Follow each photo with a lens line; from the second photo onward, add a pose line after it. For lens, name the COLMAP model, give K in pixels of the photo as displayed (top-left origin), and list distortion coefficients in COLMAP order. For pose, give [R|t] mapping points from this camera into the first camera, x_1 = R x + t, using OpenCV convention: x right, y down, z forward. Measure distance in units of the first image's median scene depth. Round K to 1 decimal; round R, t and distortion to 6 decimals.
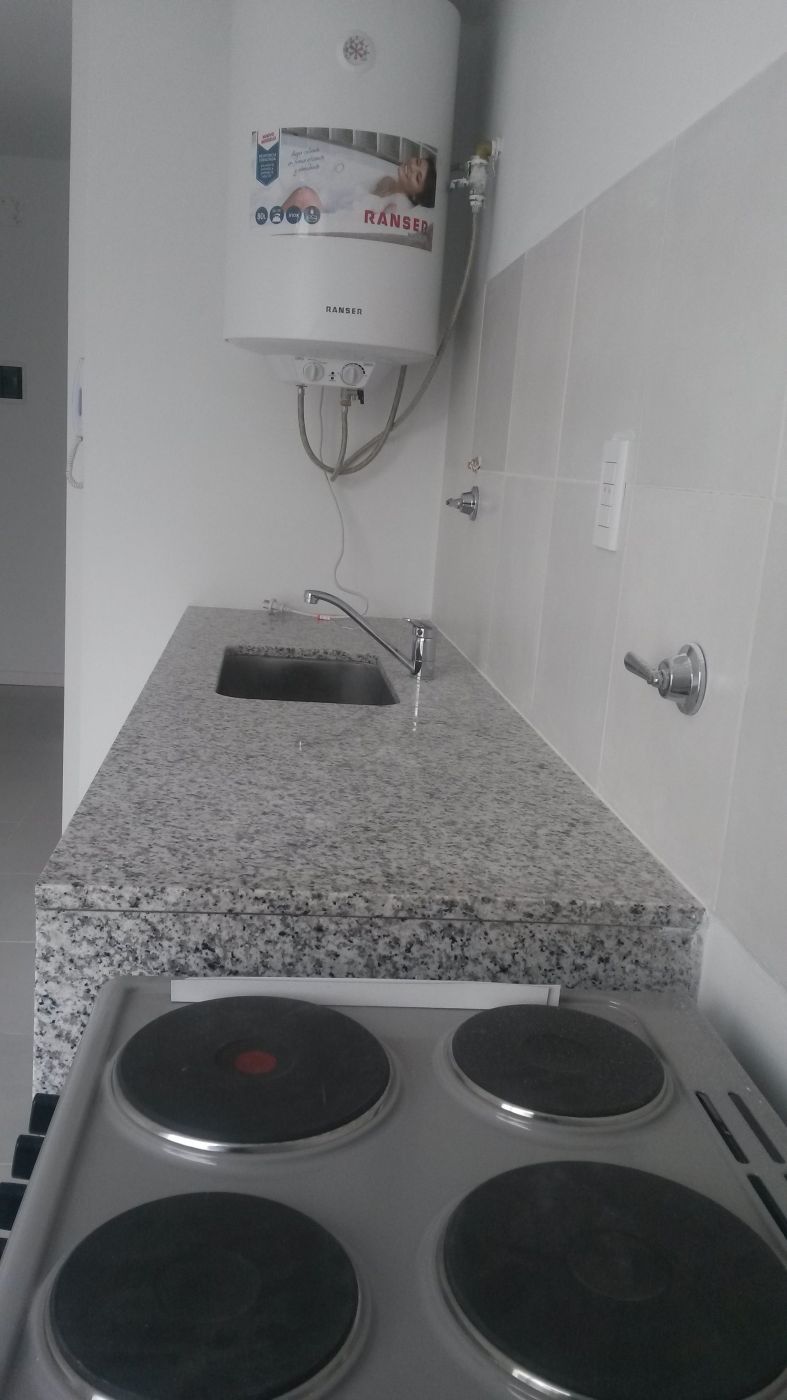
lens RADIAL K [[1119.6, 0, 393.5], [0, 1119.6, 700.0], [0, 0, 1]] dist [0.117668, -0.211426]
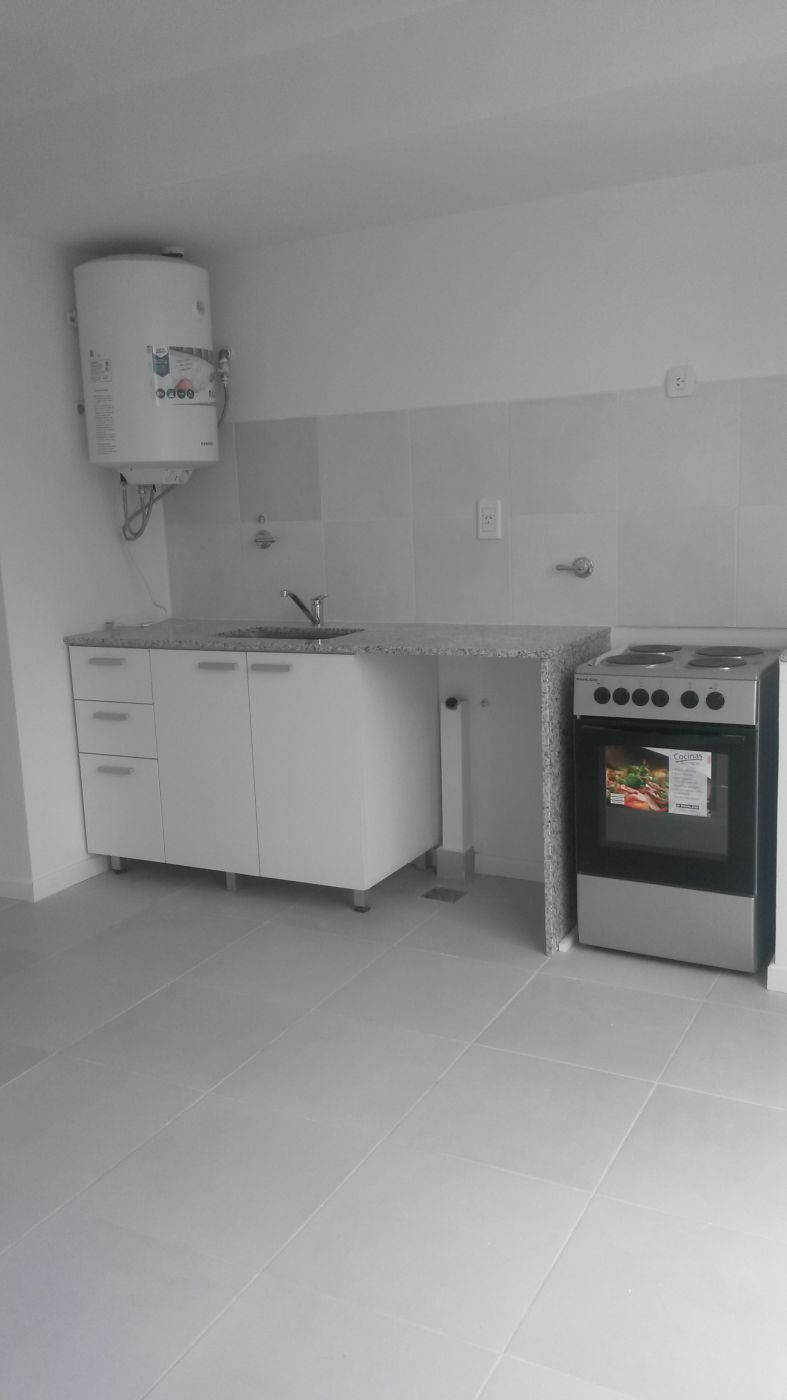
lens RADIAL K [[1119.6, 0, 393.5], [0, 1119.6, 700.0], [0, 0, 1]] dist [0.117668, -0.211426]
pose [[0.551077, -0.241187, 0.798839, -1.447287], [0.251825, 0.960753, 0.116352, -0.086324], [-0.795549, 0.137048, 0.590186, -0.253275]]
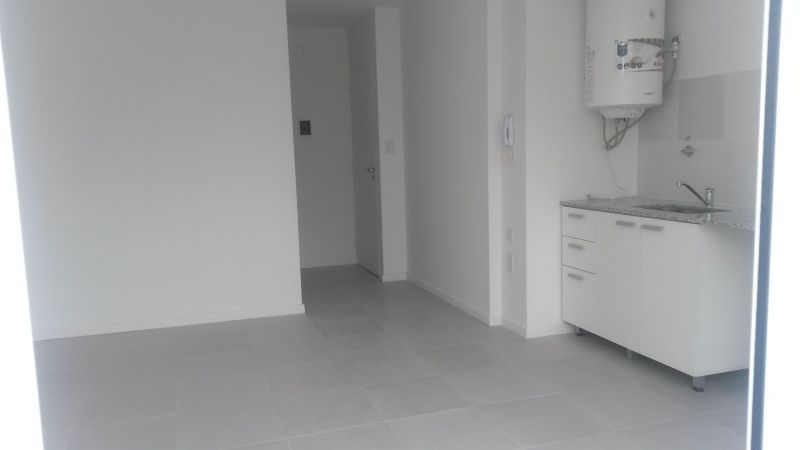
lens RADIAL K [[639.8, 0, 404.1], [0, 639.8, 224.9], [0, 0, 1]] dist [0.117668, -0.211426]
pose [[0.969368, -0.126753, 0.210377, -1.118948], [0.143707, 0.987329, -0.067301, 0.029584], [-0.199181, 0.095472, 0.975301, -0.554792]]
